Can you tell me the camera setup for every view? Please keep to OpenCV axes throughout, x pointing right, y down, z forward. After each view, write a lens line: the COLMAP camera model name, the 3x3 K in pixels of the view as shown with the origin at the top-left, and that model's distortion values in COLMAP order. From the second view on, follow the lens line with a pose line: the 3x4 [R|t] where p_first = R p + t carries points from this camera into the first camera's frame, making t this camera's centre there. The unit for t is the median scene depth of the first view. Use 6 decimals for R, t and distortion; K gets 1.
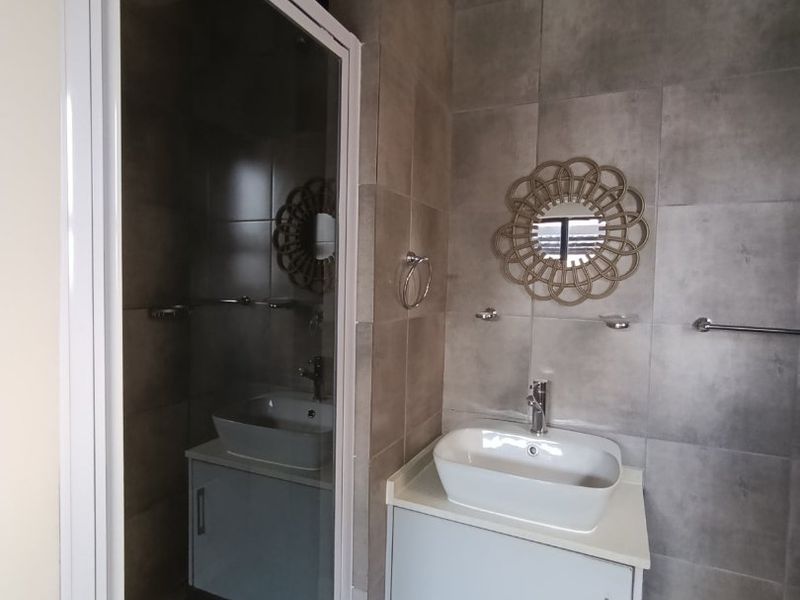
lens RADIAL K [[482.7, 0, 392.5], [0, 482.7, 298.3], [0, 0, 1]] dist [0.000134, 0.003486]
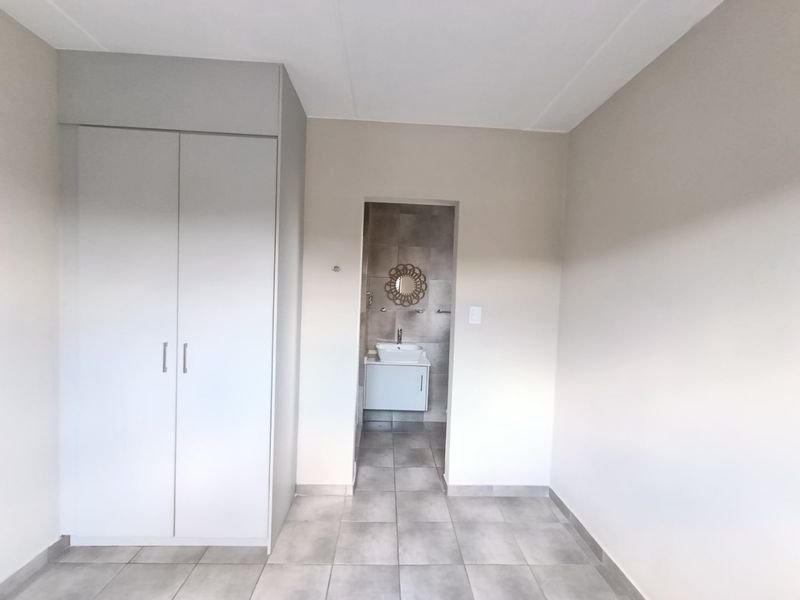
lens RADIAL K [[359.8, 0, 398.3], [0, 359.8, 304.1], [0, 0, 1]] dist [0.000132, -0.000198]
pose [[0.882590, -0.007157, 0.470089, -0.918735], [0.003493, 0.999956, 0.008666, -0.026745], [-0.470131, -0.006007, 0.882576, -1.269033]]
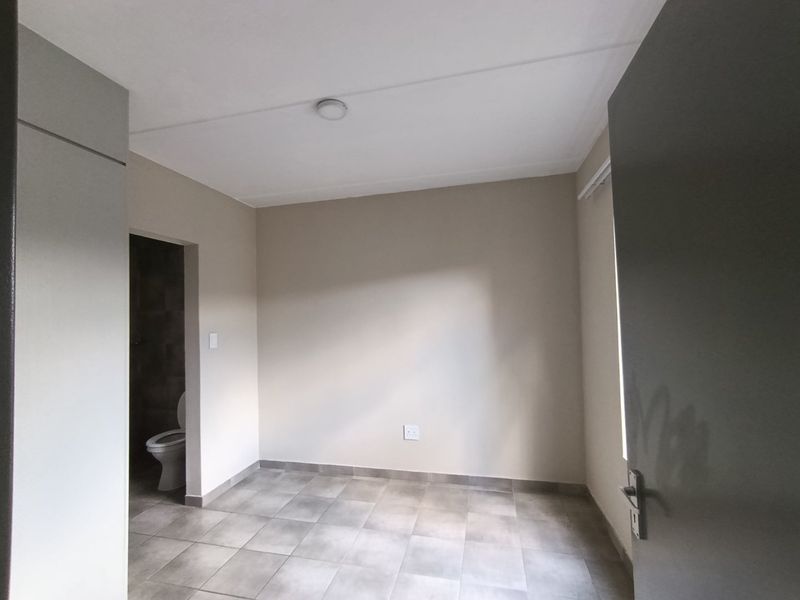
lens RADIAL K [[359.8, 0, 398.3], [0, 359.8, 304.1], [0, 0, 1]] dist [0.000132, -0.000198]
pose [[-0.202171, 0.014621, 0.979241, -1.996700], [0.070853, 0.997487, -0.000266, -0.090322], [-0.976784, 0.069329, -0.202699, -0.567346]]
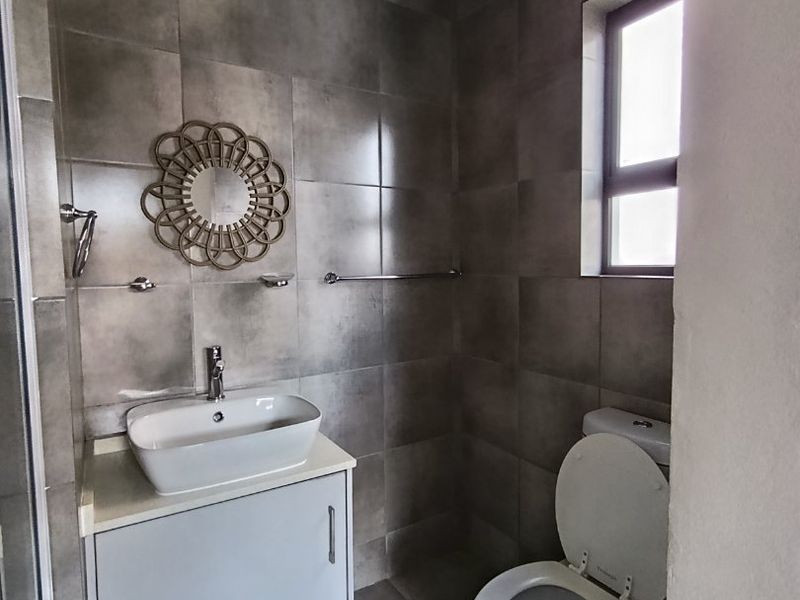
lens RADIAL K [[482.7, 0, 392.5], [0, 482.7, 298.3], [0, 0, 1]] dist [0.000134, 0.003486]
pose [[0.543737, -0.091124, 0.834294, -0.313354], [0.061015, 0.995749, 0.068993, 0.027886], [-0.837034, 0.013390, 0.546986, 0.157768]]
